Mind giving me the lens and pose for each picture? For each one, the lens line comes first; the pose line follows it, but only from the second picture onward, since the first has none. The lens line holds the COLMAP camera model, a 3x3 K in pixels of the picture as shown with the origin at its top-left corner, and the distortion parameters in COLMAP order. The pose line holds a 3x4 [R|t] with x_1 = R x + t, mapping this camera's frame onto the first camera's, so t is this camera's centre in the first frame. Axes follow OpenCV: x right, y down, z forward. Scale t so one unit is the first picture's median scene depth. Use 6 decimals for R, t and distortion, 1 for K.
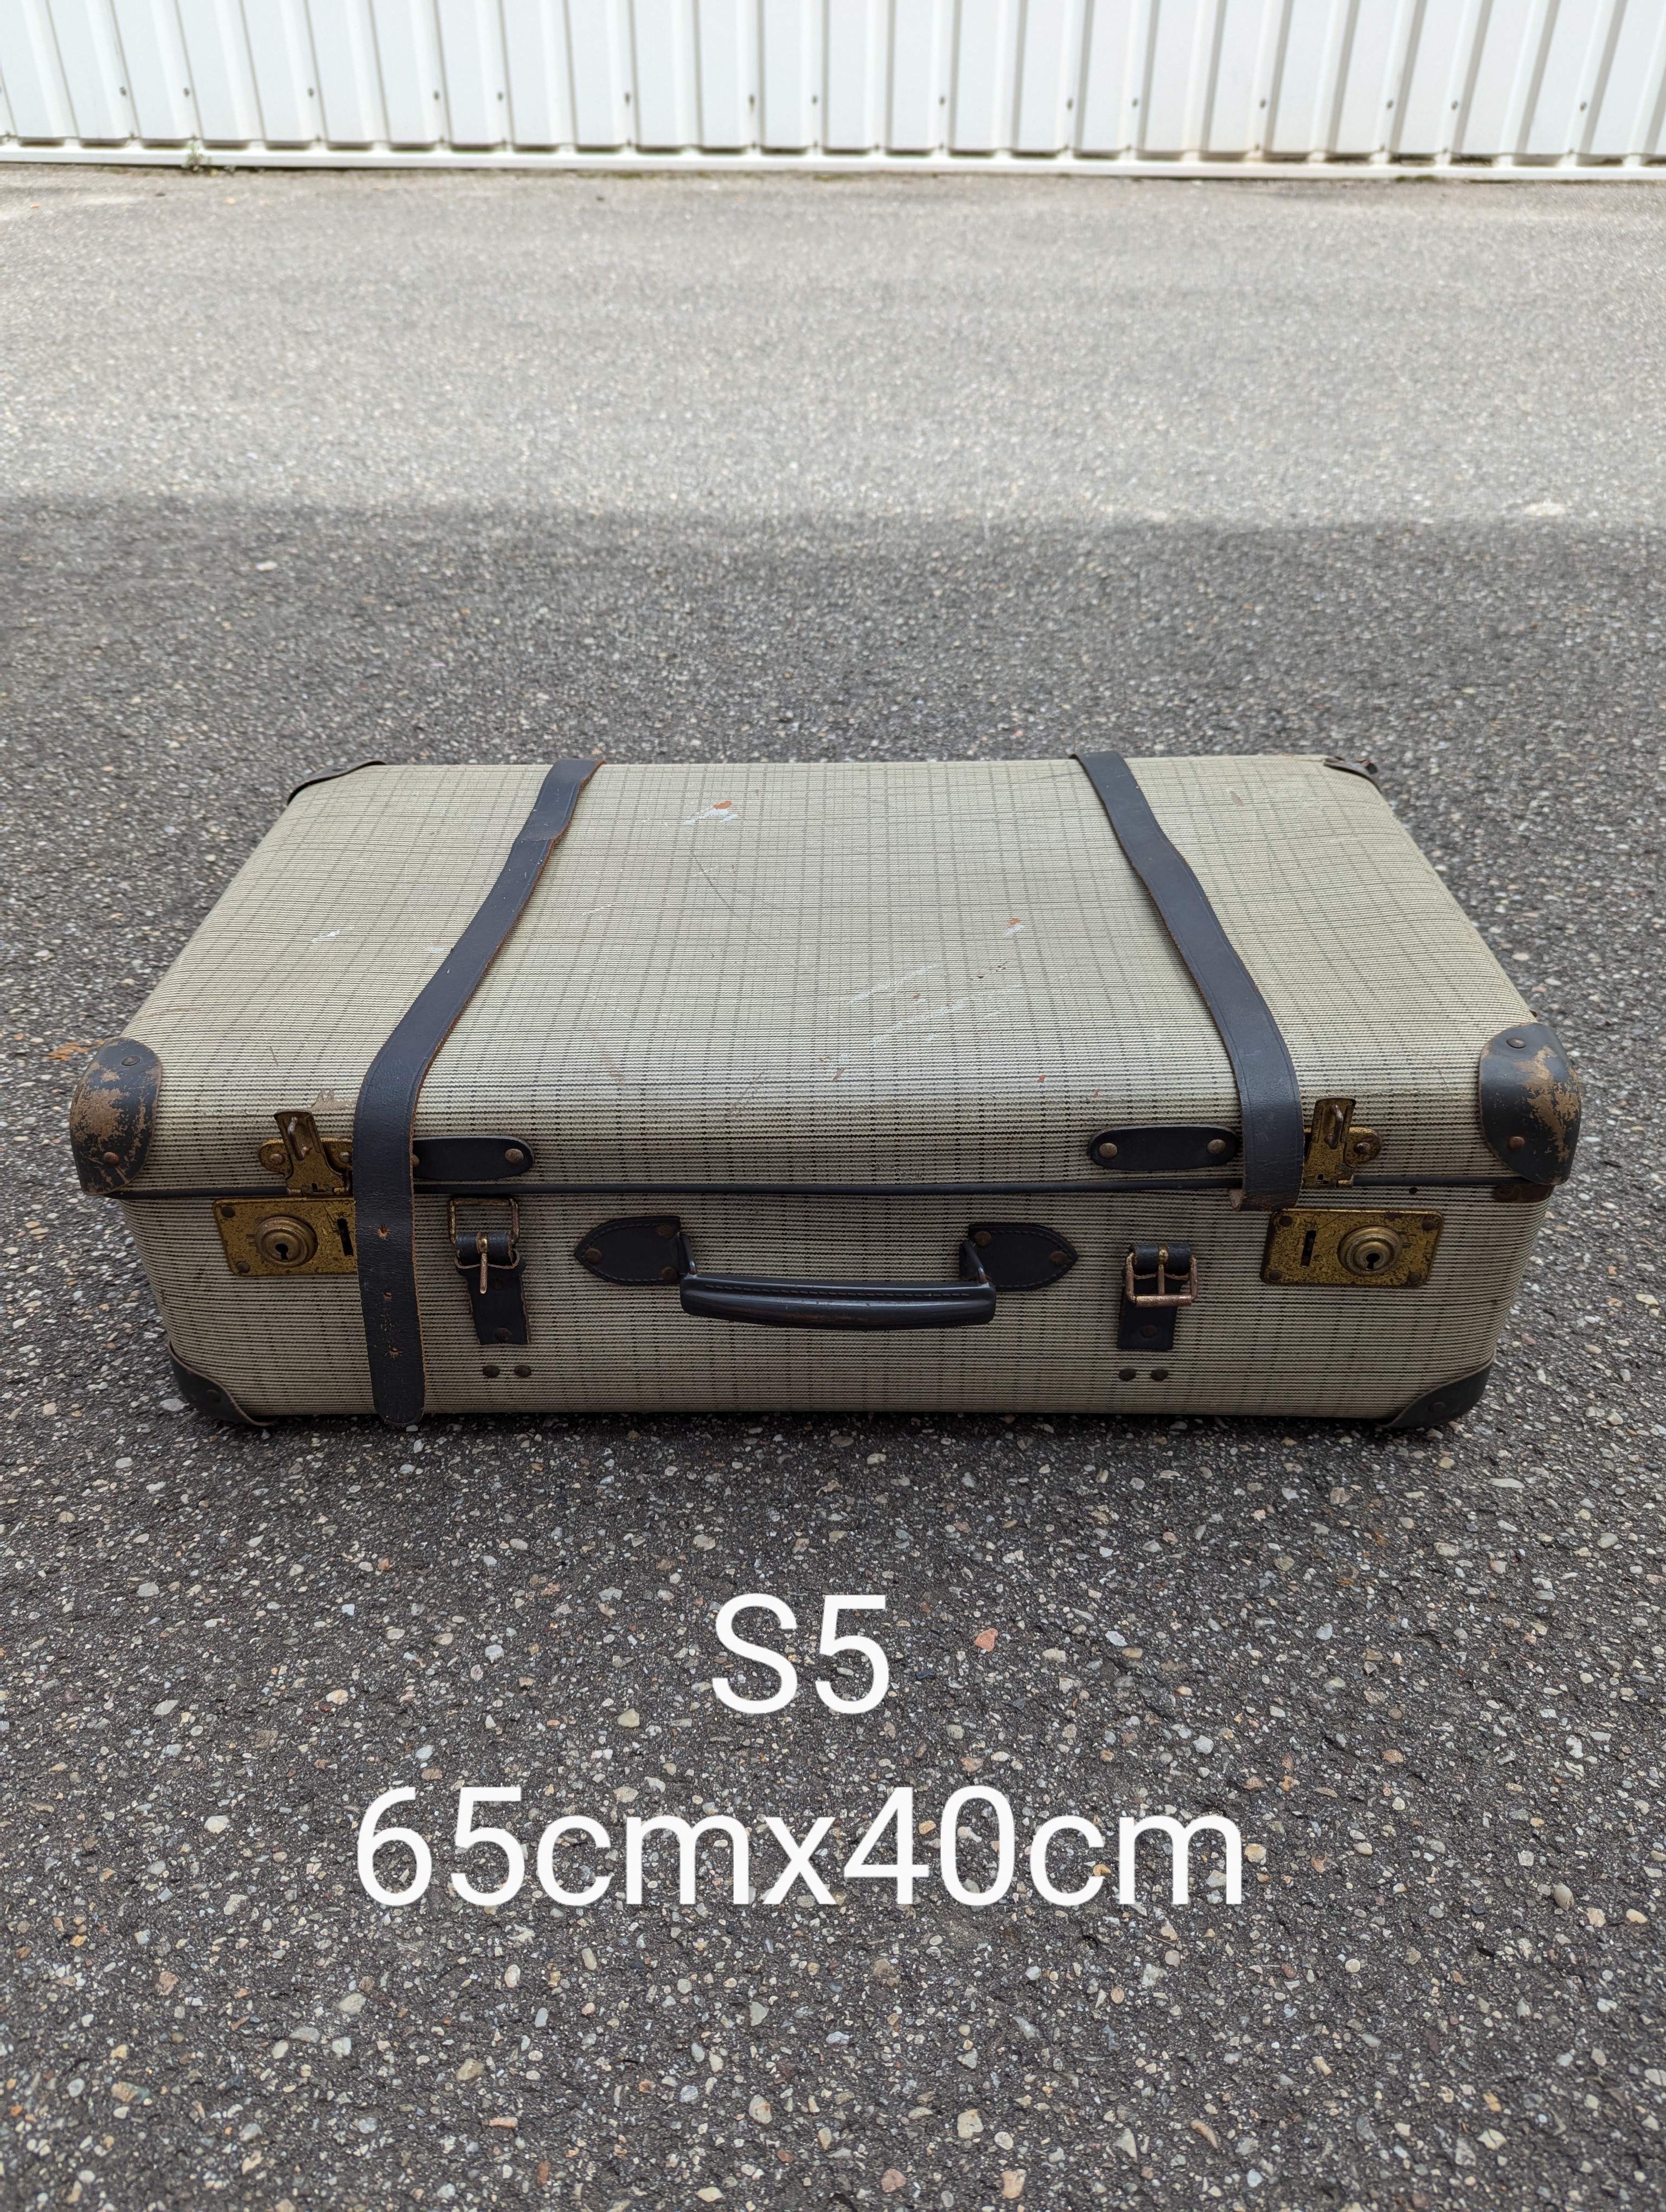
lens RADIAL K [[1626.8, 0, 830.6], [0, 1626.8, 1120.6], [0, 0, 1]] dist [0.049350, -0.056229]
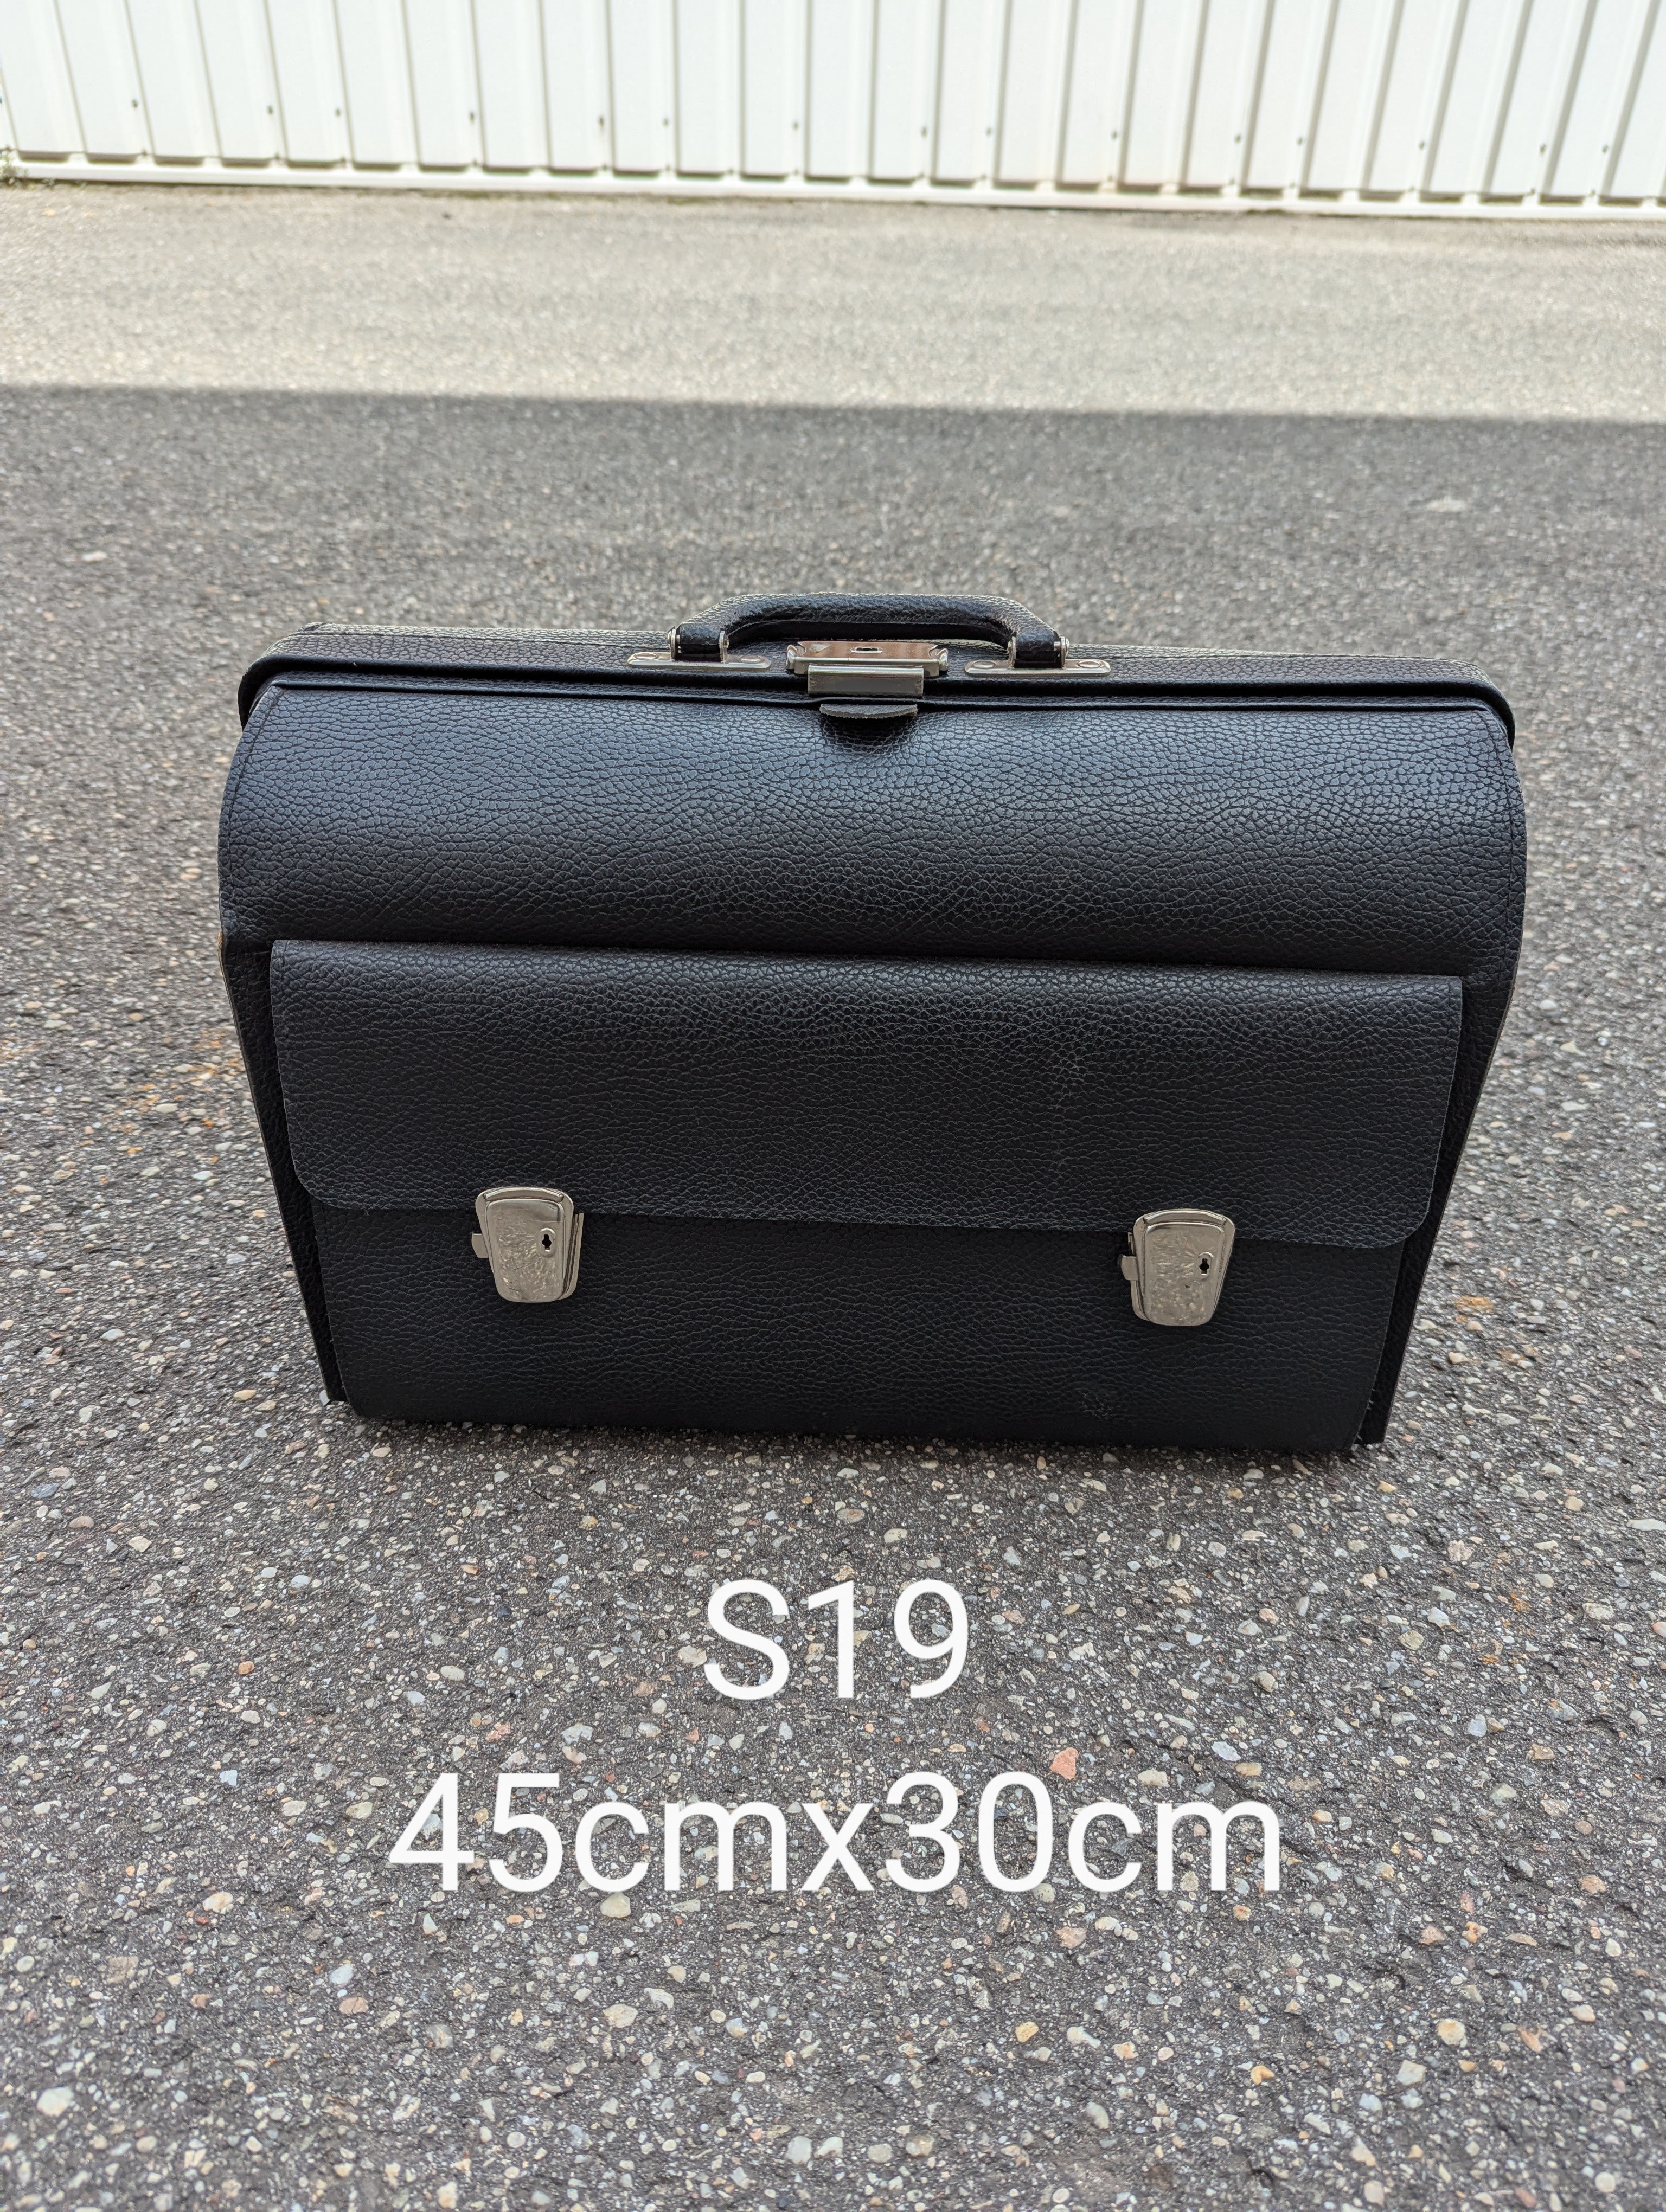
lens RADIAL K [[1626.8, 0, 839.2], [0, 1626.8, 1129.3], [0, 0, 1]] dist [0.049350, -0.056229]
pose [[0.995832, -0.032972, 0.085037, -0.025841], [0.034976, 0.999142, -0.022184, 0.009908], [-0.084232, 0.025066, 0.996131, 0.080626]]
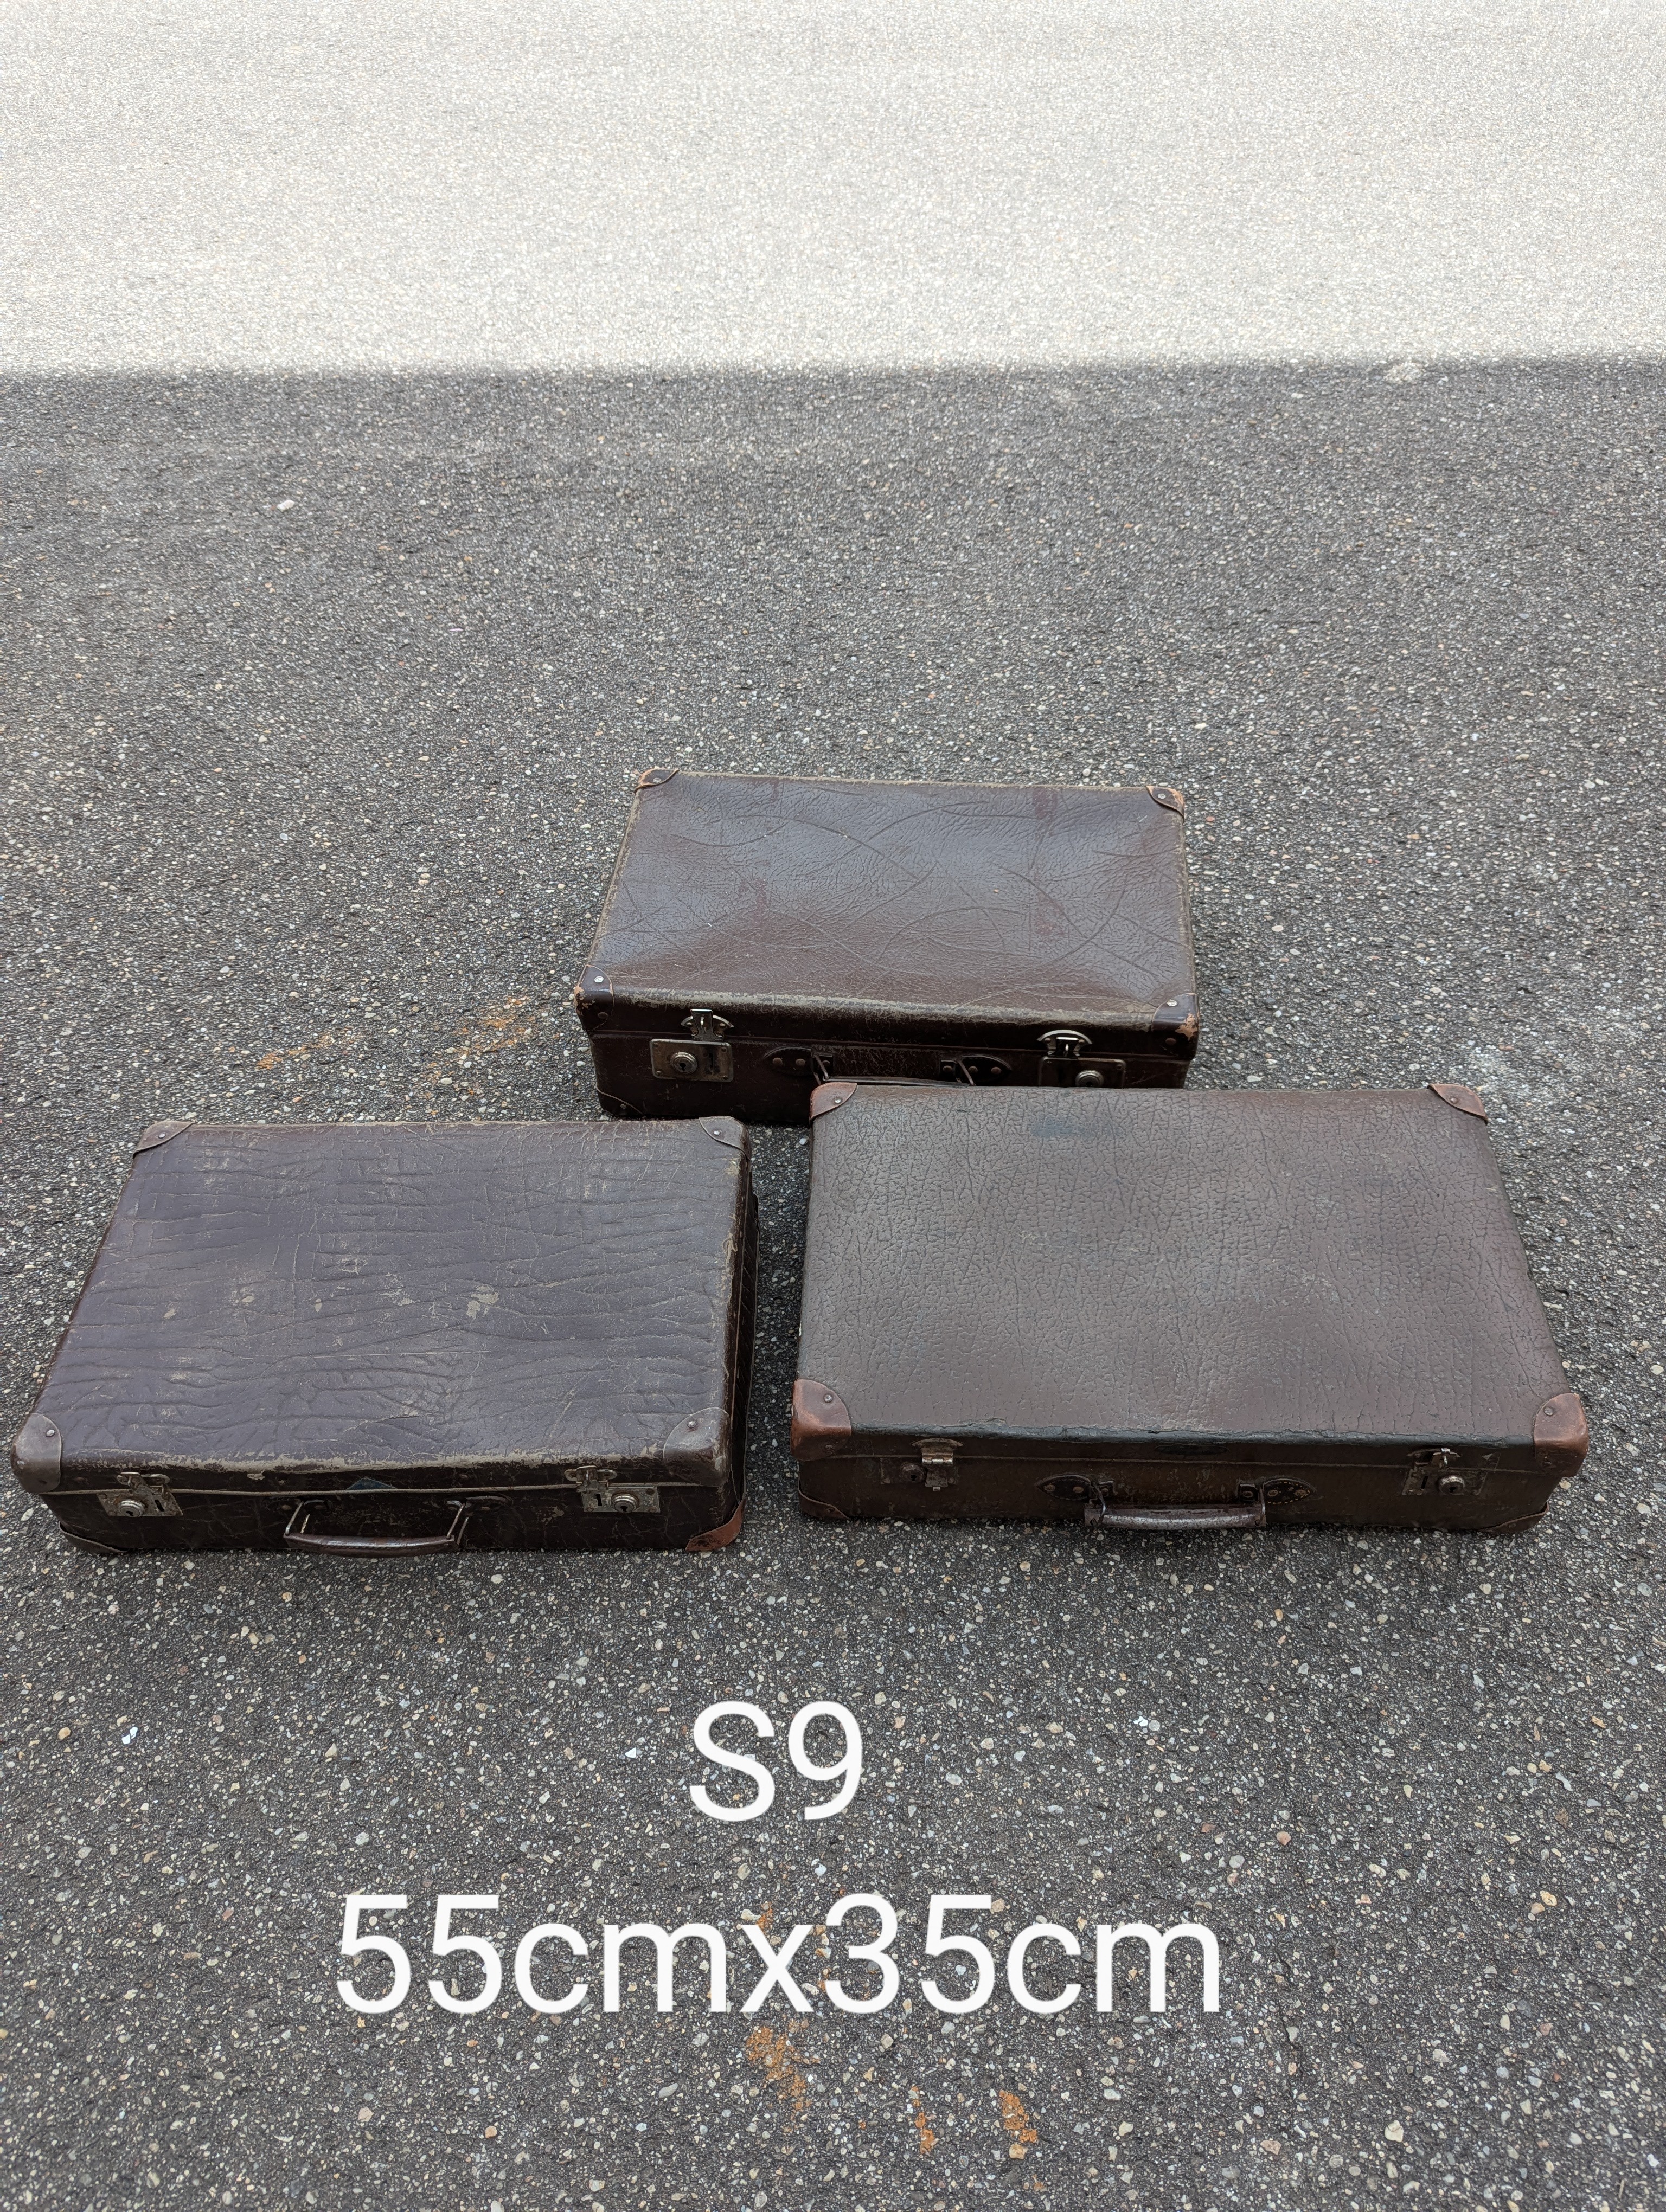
lens RADIAL K [[1626.8, 0, 866.4], [0, 1626.8, 1142.9], [0, 0, 1]] dist [0.049350, -0.056229]
pose [[0.998592, -0.042138, 0.032229, 0.008044], [0.033150, 0.969954, 0.241019, -0.175215], [-0.041417, -0.239612, 0.969985, -0.257929]]
